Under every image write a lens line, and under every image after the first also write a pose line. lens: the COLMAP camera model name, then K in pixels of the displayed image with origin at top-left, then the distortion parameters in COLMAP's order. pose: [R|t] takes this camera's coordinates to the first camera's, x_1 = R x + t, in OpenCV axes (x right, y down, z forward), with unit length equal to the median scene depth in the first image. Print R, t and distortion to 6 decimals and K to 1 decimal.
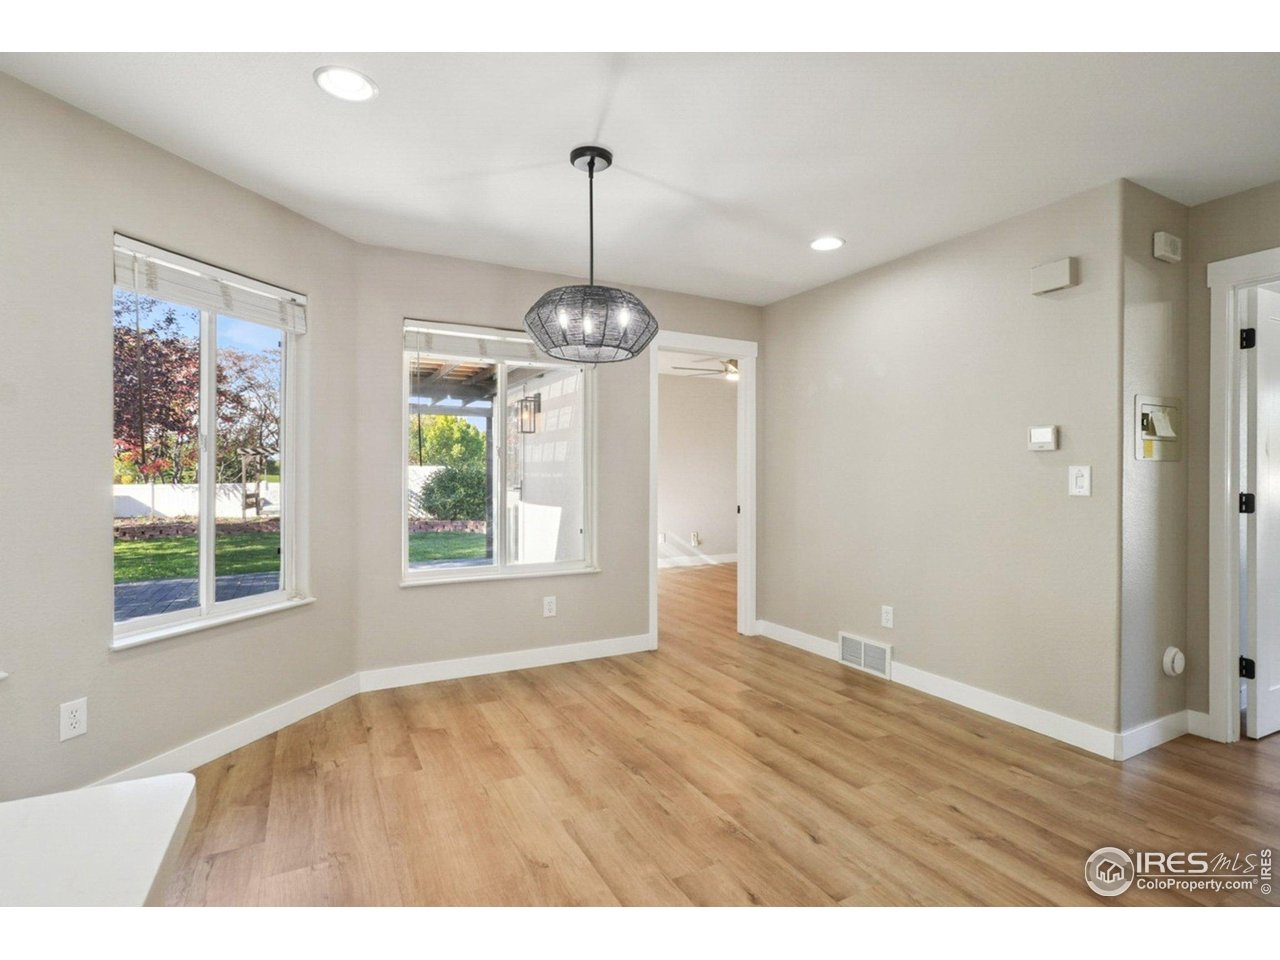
lens RADIAL K [[632.8, 0, 644.6], [0, 632.8, 473.9], [0, 0, 1]] dist [-0.016008, 0.005449]
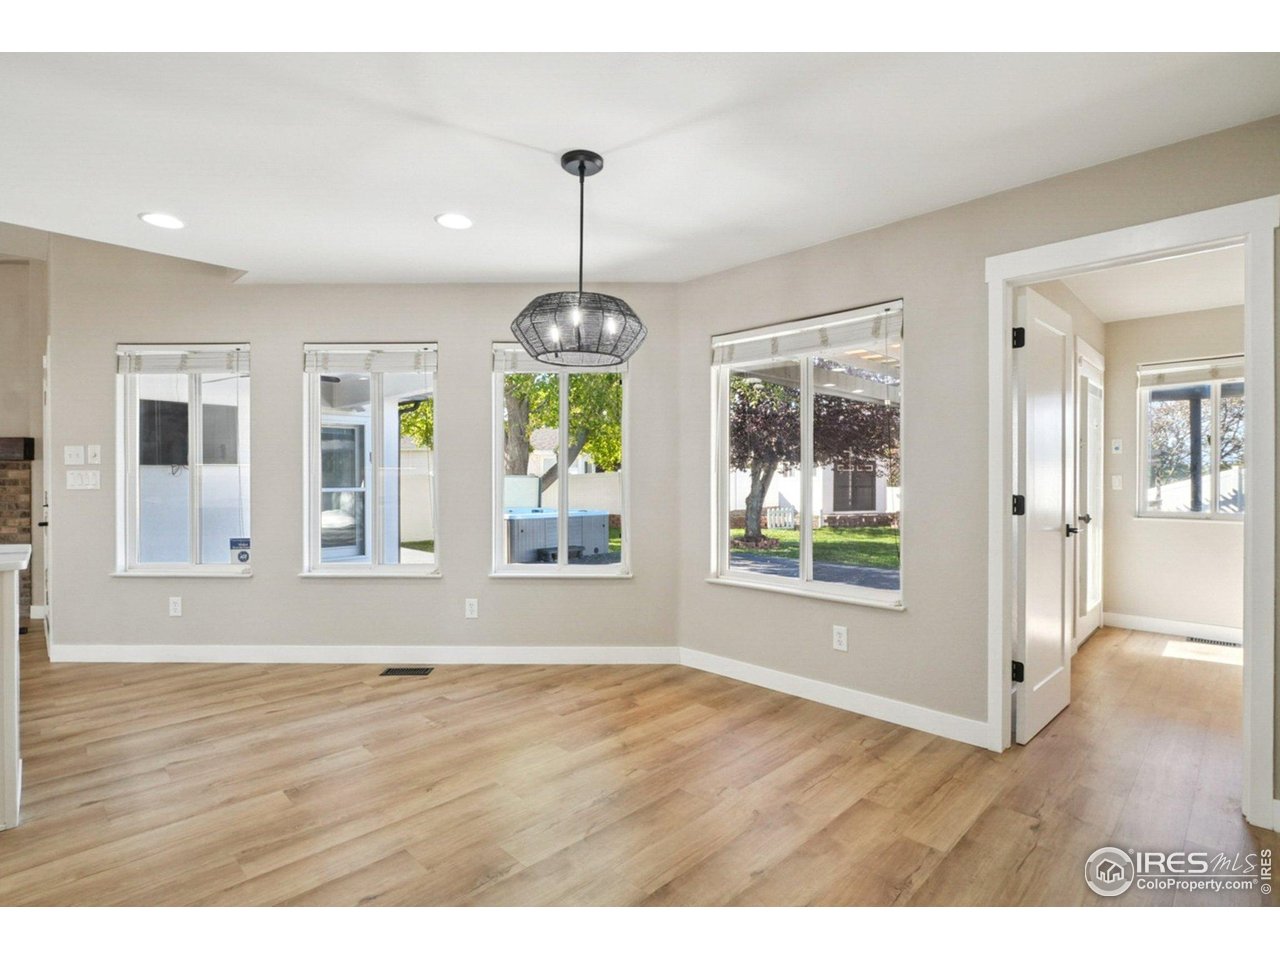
lens RADIAL K [[632.8, 0, 642.5], [0, 632.8, 482.2], [0, 0, 1]] dist [-0.016008, 0.005449]
pose [[0.297753, 0.008702, -0.954603, 0.711596], [-0.003414, 0.999962, 0.008051, -0.003235], [0.954637, 0.000862, 0.297771, 0.631107]]
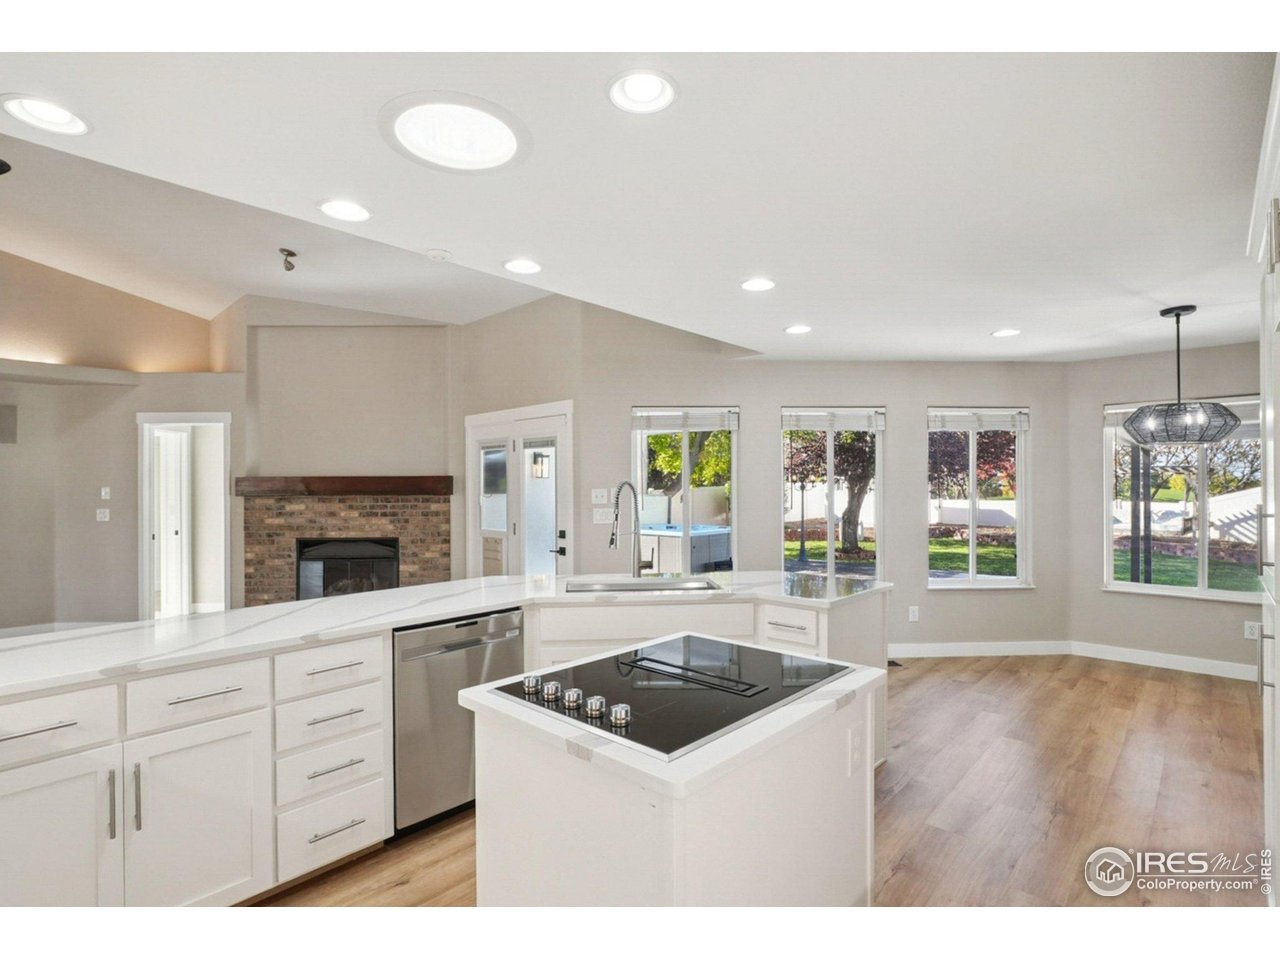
lens RADIAL K [[632.8, 0, 640.8], [0, 632.8, 484.4], [0, 0, 1]] dist [-0.016008, 0.005449]
pose [[0.333768, -0.003990, -0.942647, 0.700998], [0.001363, 0.999992, -0.003750, -0.068325], [0.942654, -0.000033, 0.333771, -0.546527]]
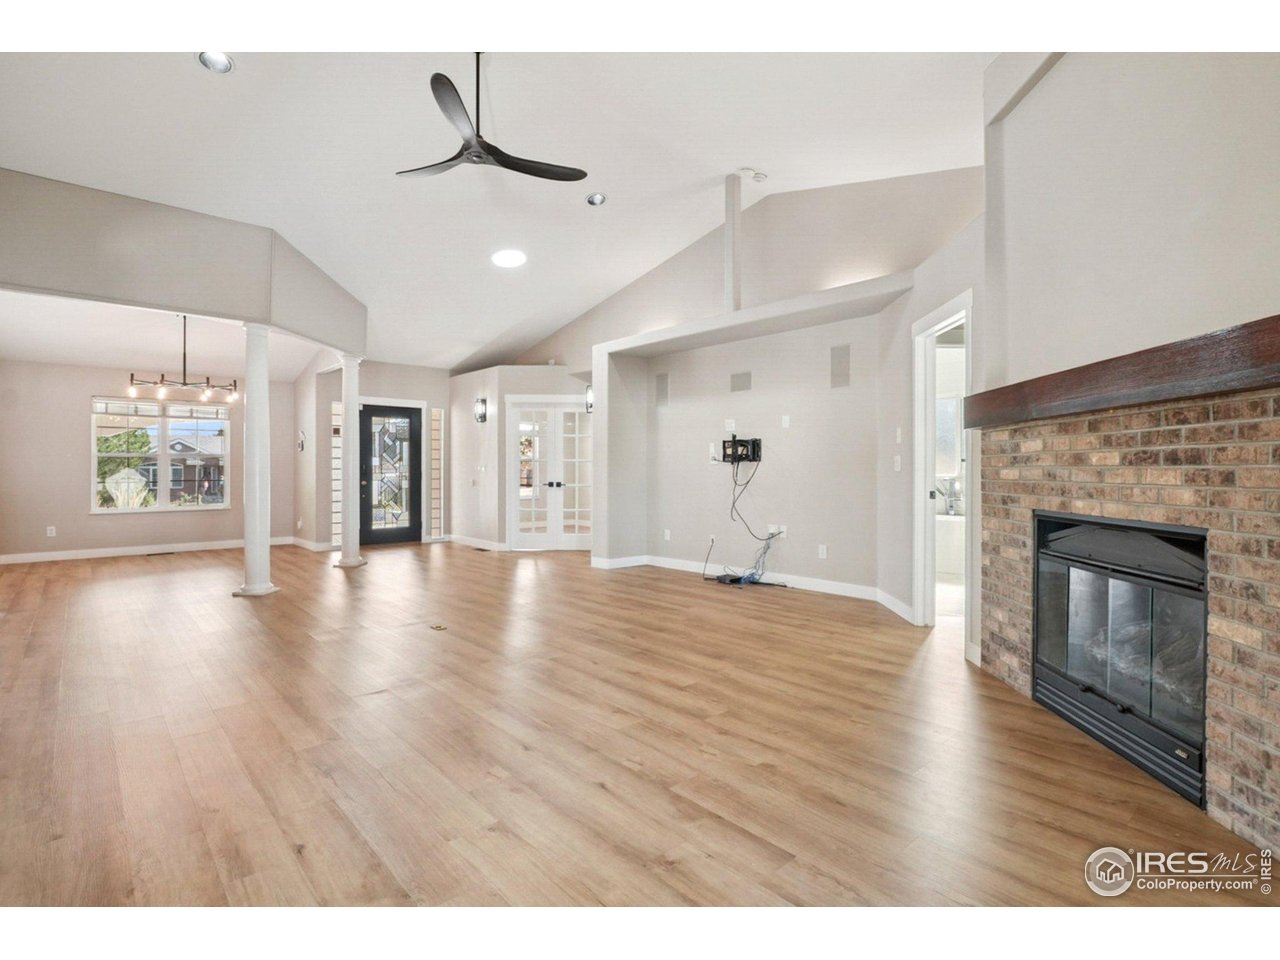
lens RADIAL K [[632.8, 0, 636.1], [0, 632.8, 469.6], [0, 0, 1]] dist [-0.016008, 0.005449]
pose [[-0.969948, 0.000340, -0.243310, -0.722805], [-0.000548, 0.999993, 0.003583, 0.028685], [0.243310, 0.003608, -0.969942, -0.118449]]
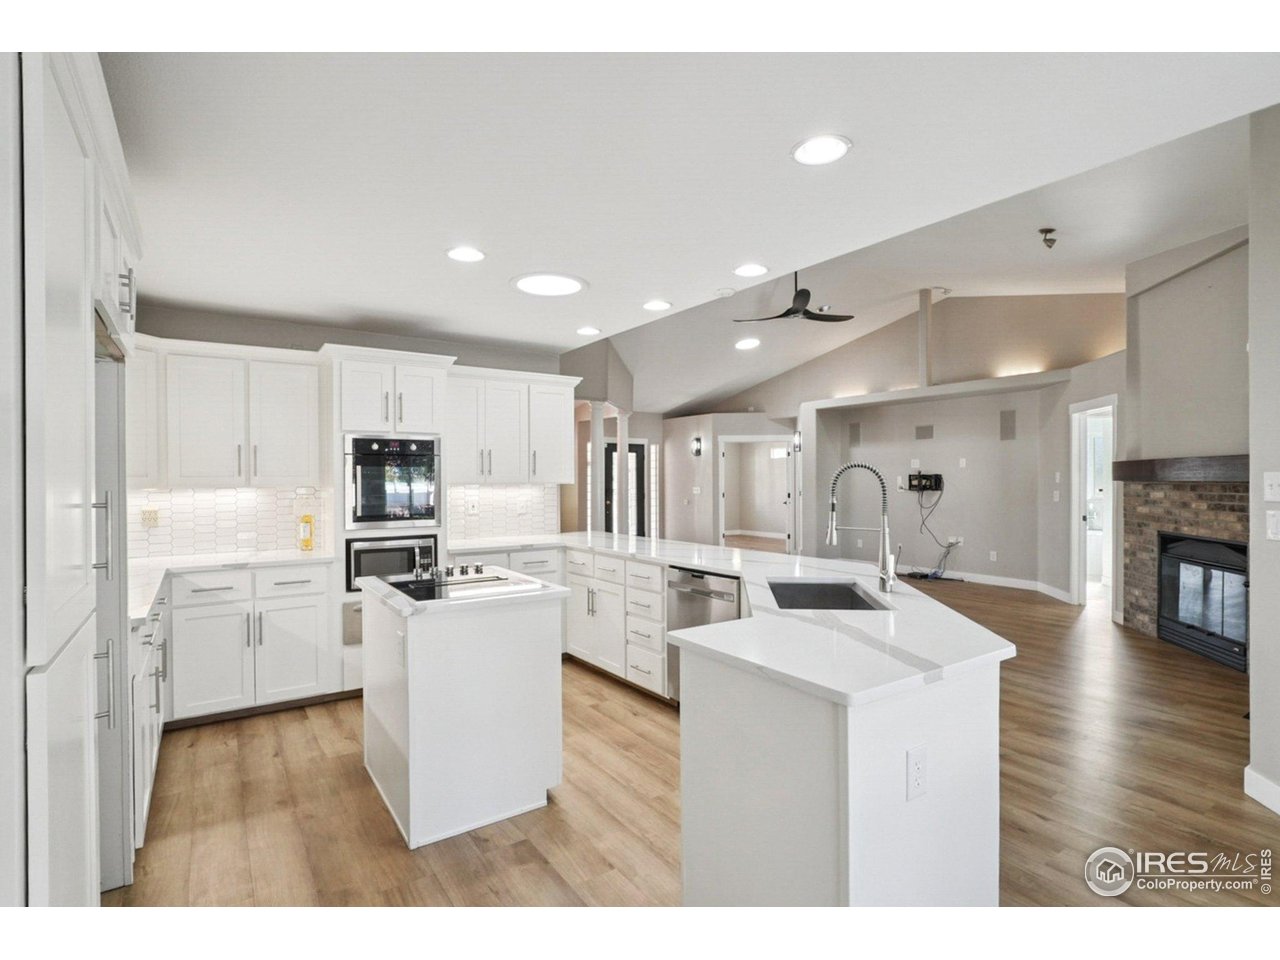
lens RADIAL K [[632.8, 0, 640.6], [0, 632.8, 480.8], [0, 0, 1]] dist [-0.016008, 0.005449]
pose [[-0.992163, 0.004695, -0.124864, 0.063223], [0.003650, 0.999956, 0.008594, -0.062927], [0.124899, 0.008071, -0.992137, 0.612442]]
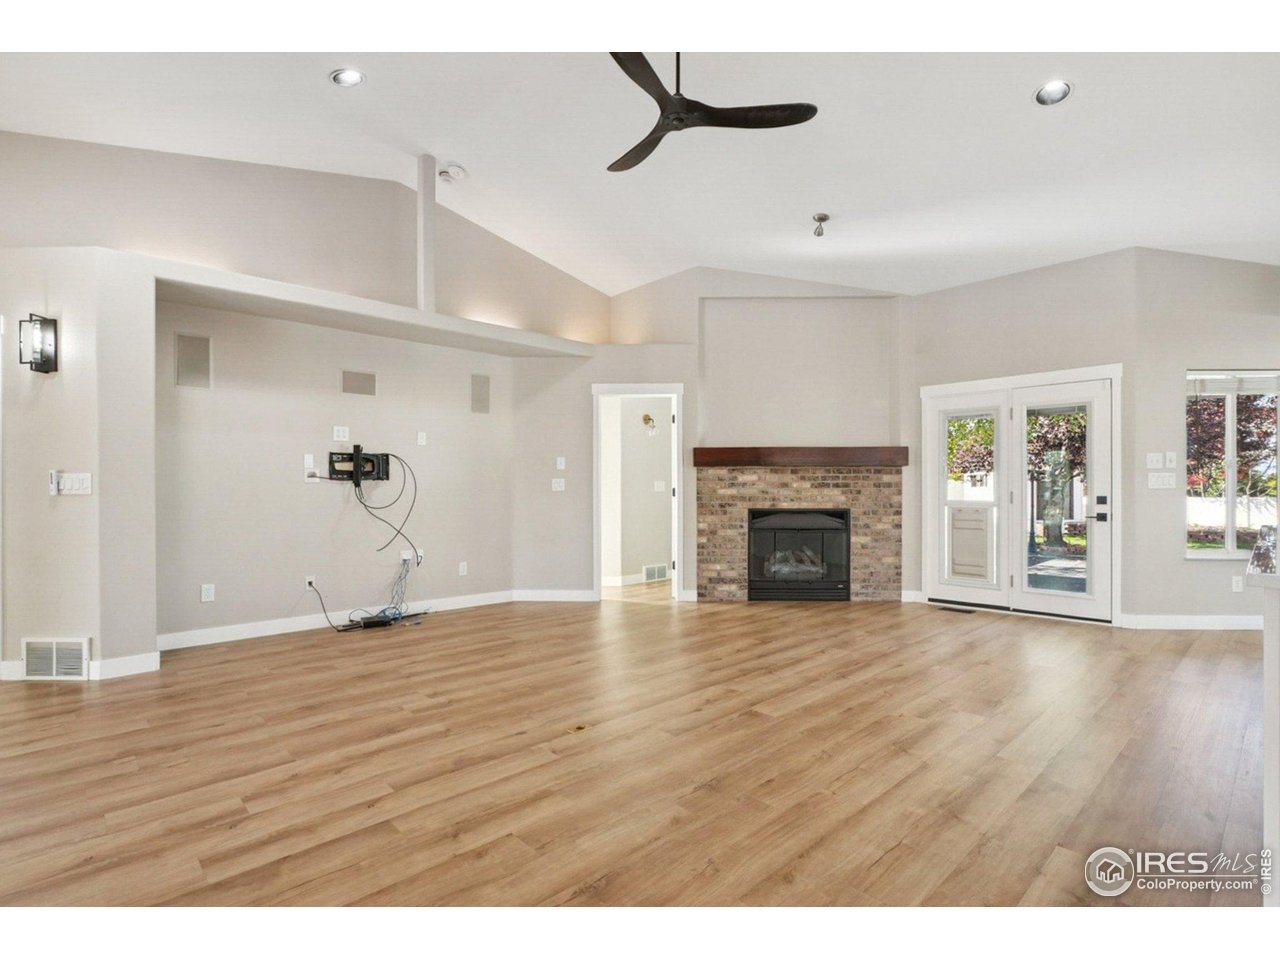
lens RADIAL K [[631.2, 0, 651.0], [0, 631.2, 490.0], [0, 0, 1]] dist [-0.013624, 0.000965]
pose [[0.277157, 0.000412, -0.960824, 0.296527], [-0.003321, 0.999994, -0.000529, 0.035577], [0.960819, 0.003338, 0.277157, -1.766437]]
